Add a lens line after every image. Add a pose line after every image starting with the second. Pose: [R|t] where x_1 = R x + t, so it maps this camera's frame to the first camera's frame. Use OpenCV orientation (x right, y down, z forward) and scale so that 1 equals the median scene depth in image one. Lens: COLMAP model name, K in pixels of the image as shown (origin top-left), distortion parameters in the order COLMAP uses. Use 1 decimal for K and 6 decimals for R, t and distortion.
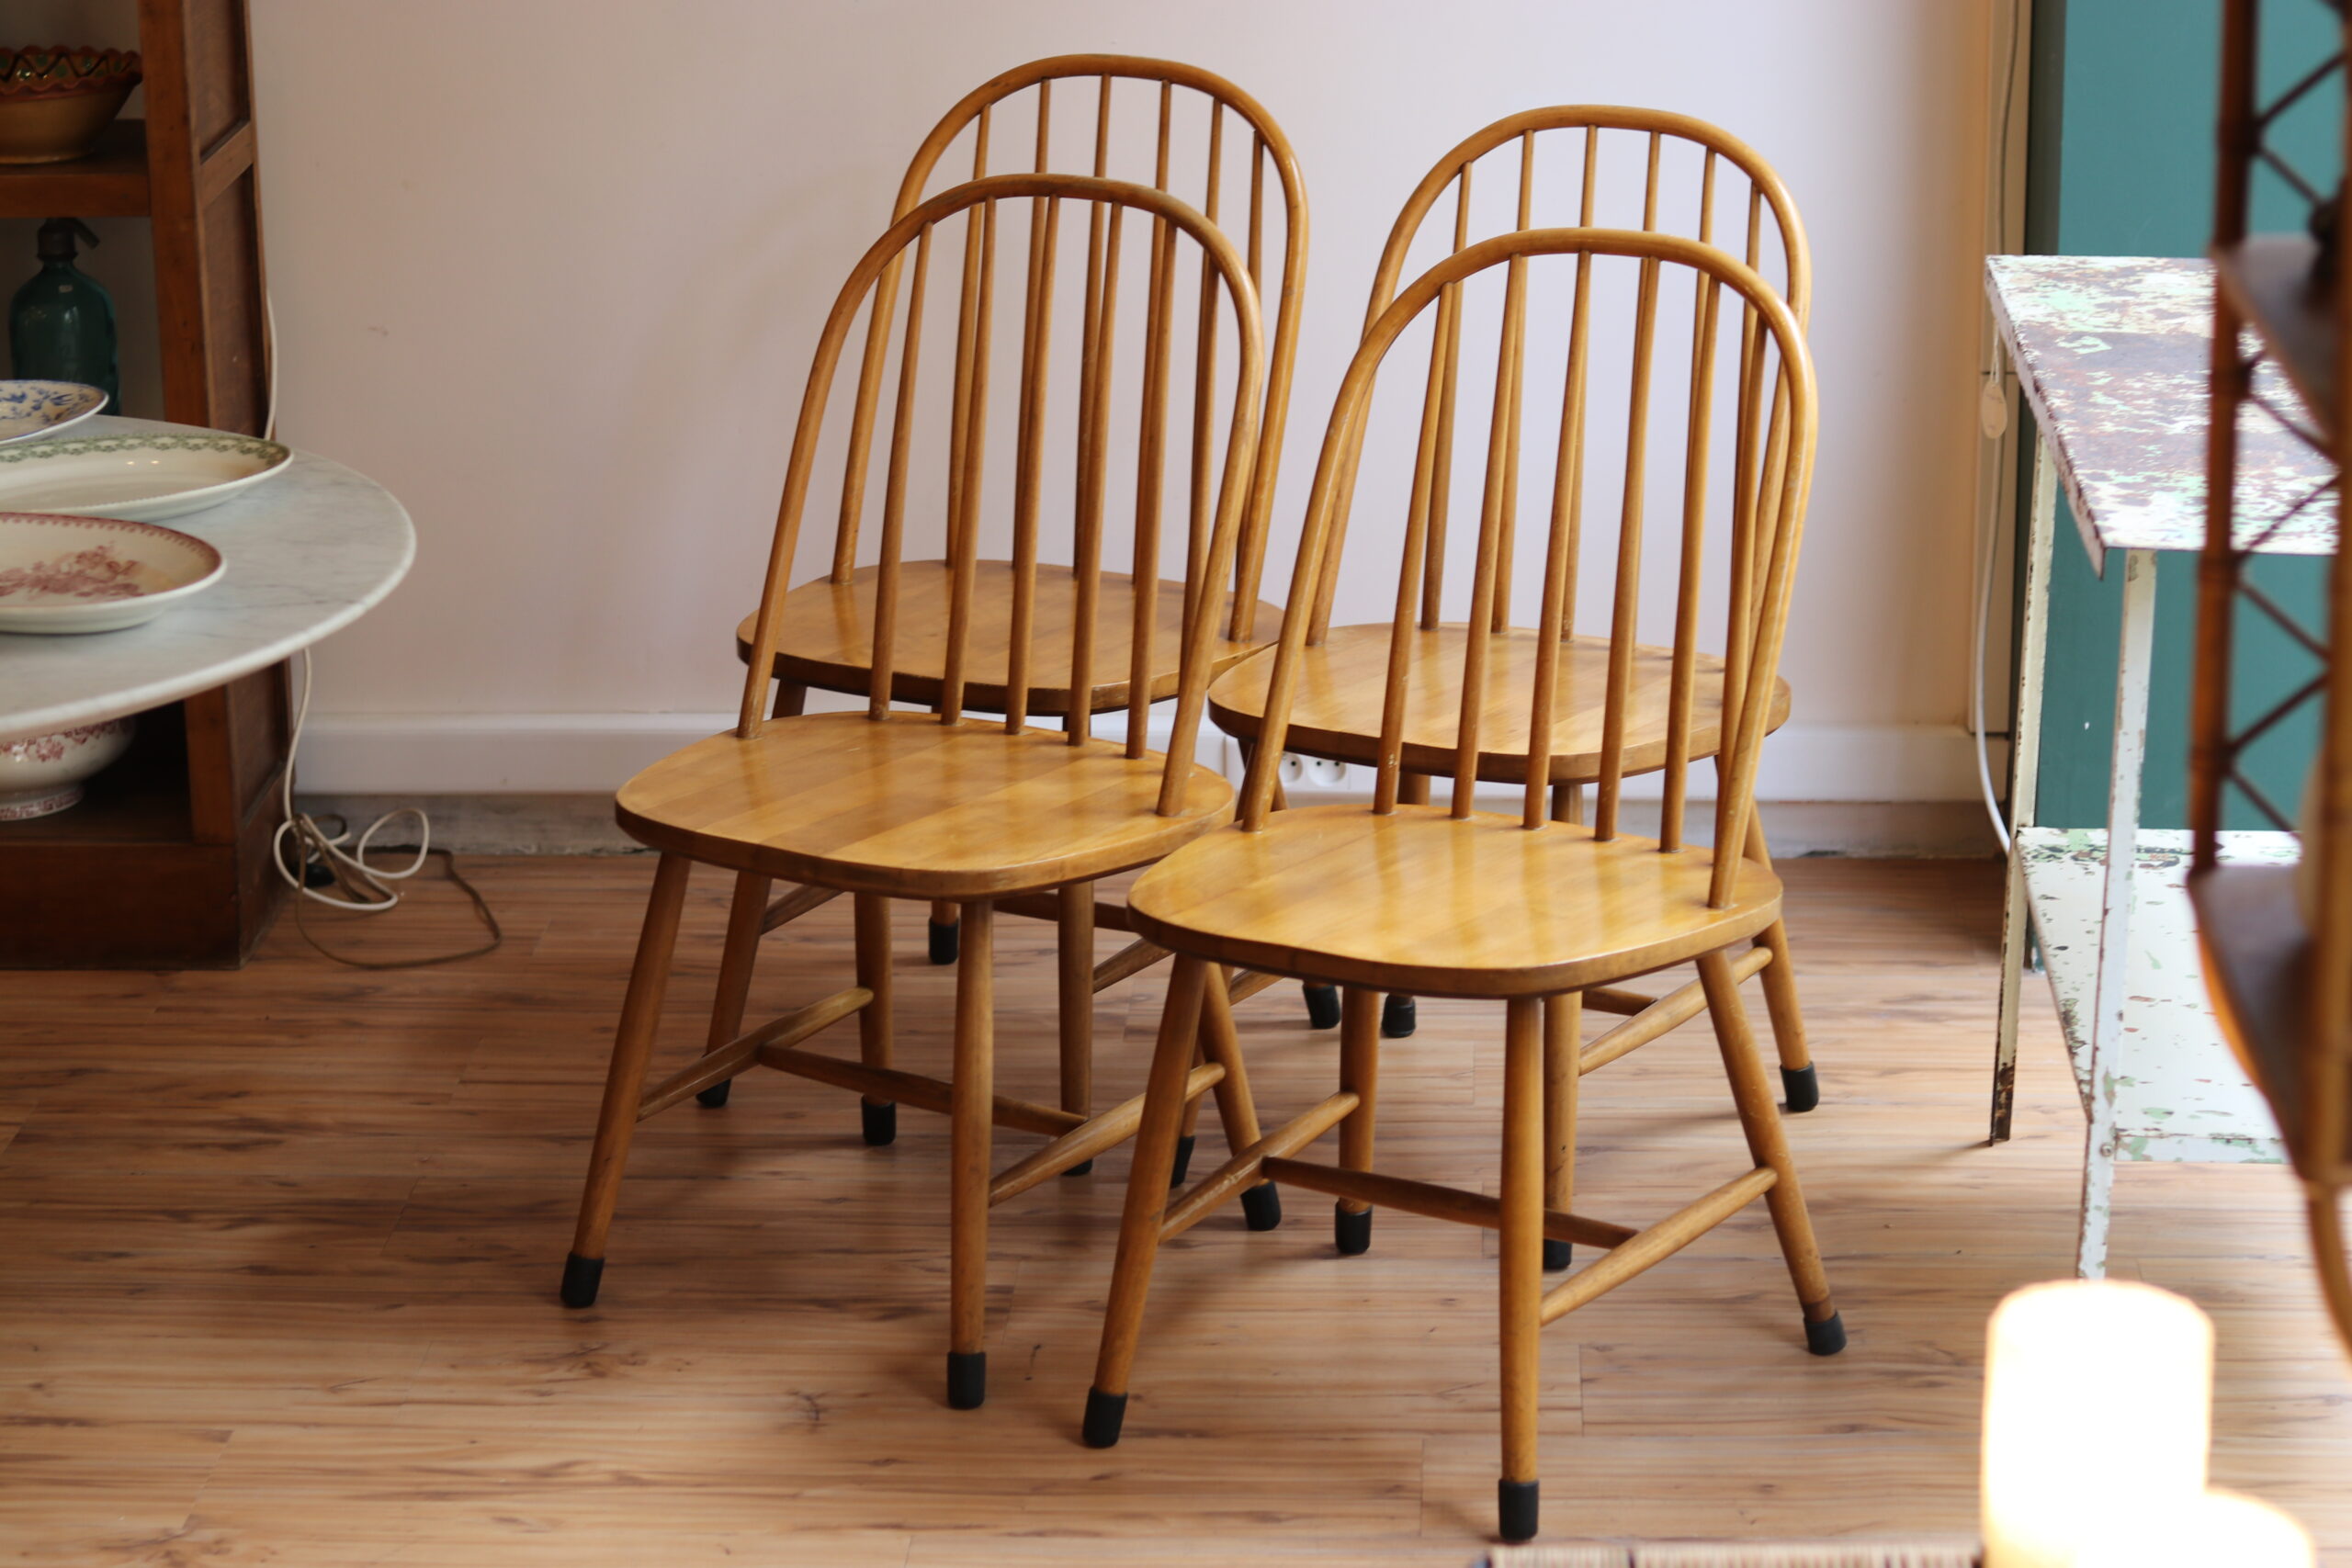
lens RADIAL K [[5577.3, 0, 1170.2], [0, 5577.3, 803.5], [0, 0, 1]] dist [-0.101005, 0.000000]
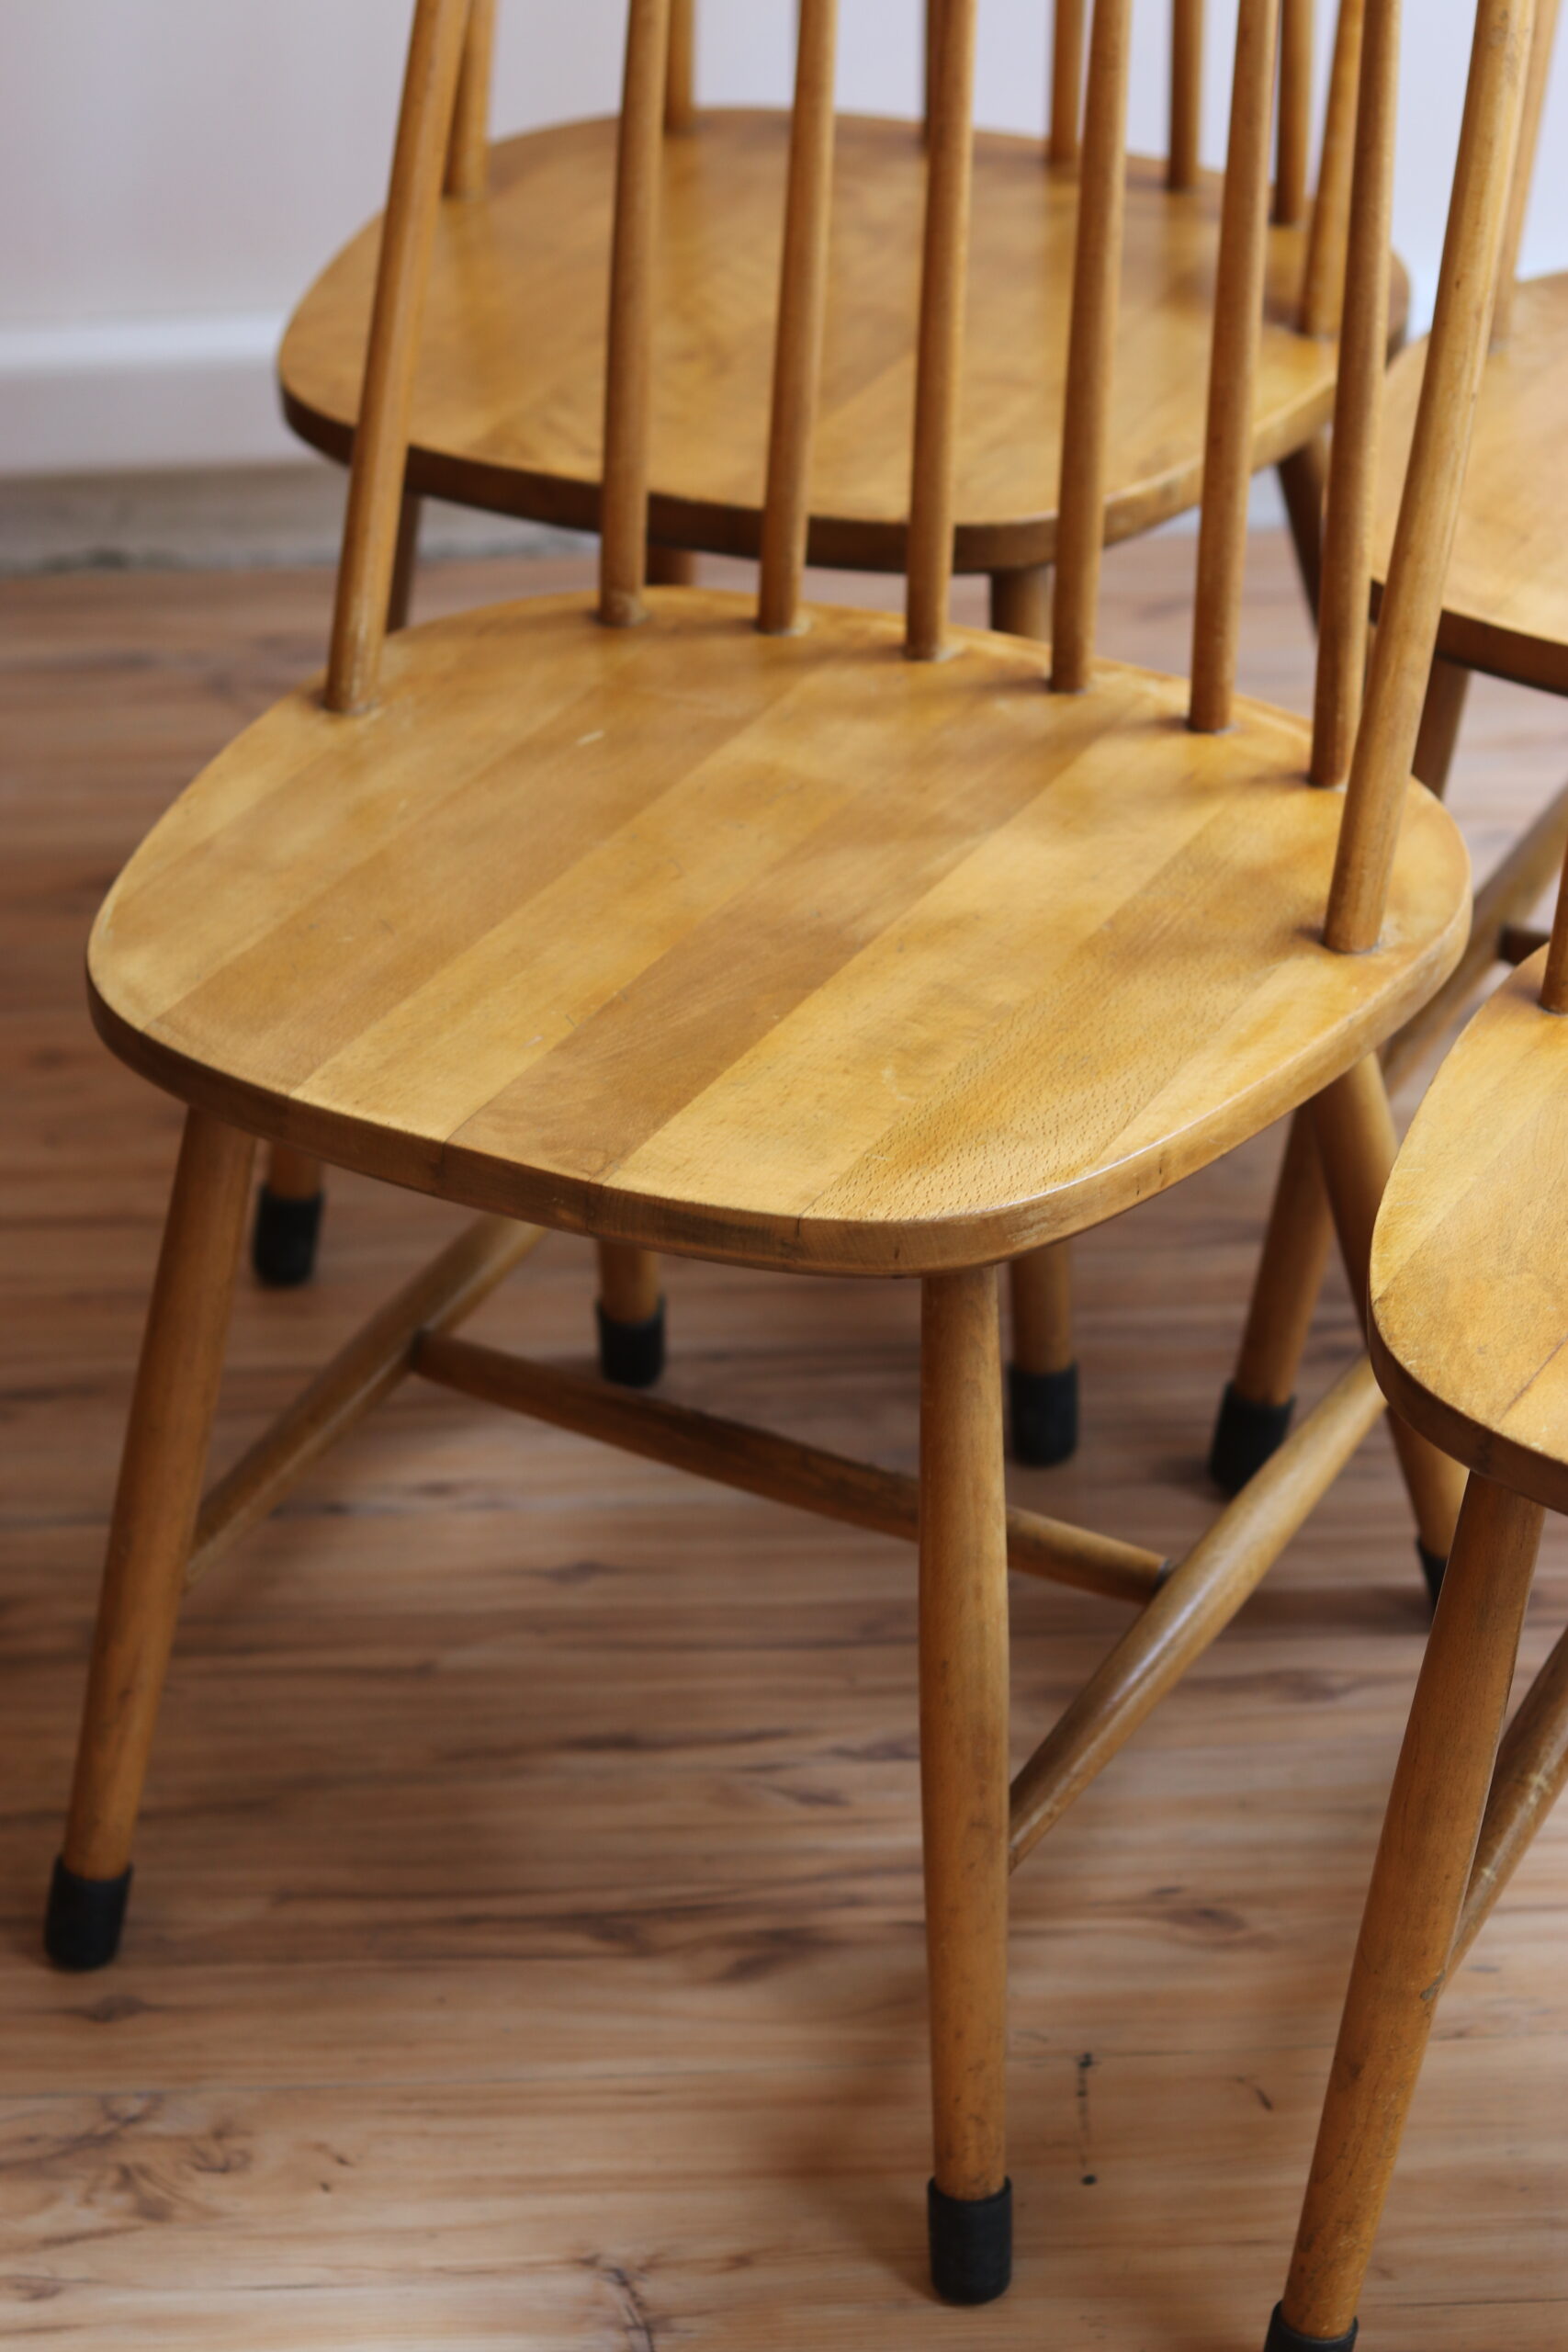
lens RADIAL K [[5577.3, 0, 795.9], [0, 5577.3, 1185.6], [0, 0, 1]] dist [-0.101005, 0.000000]
pose [[0.997478, -0.056719, 0.042665, -0.063875], [0.042735, 0.959919, 0.277000, -0.103394], [-0.056666, -0.274479, 0.959922, 0.574951]]
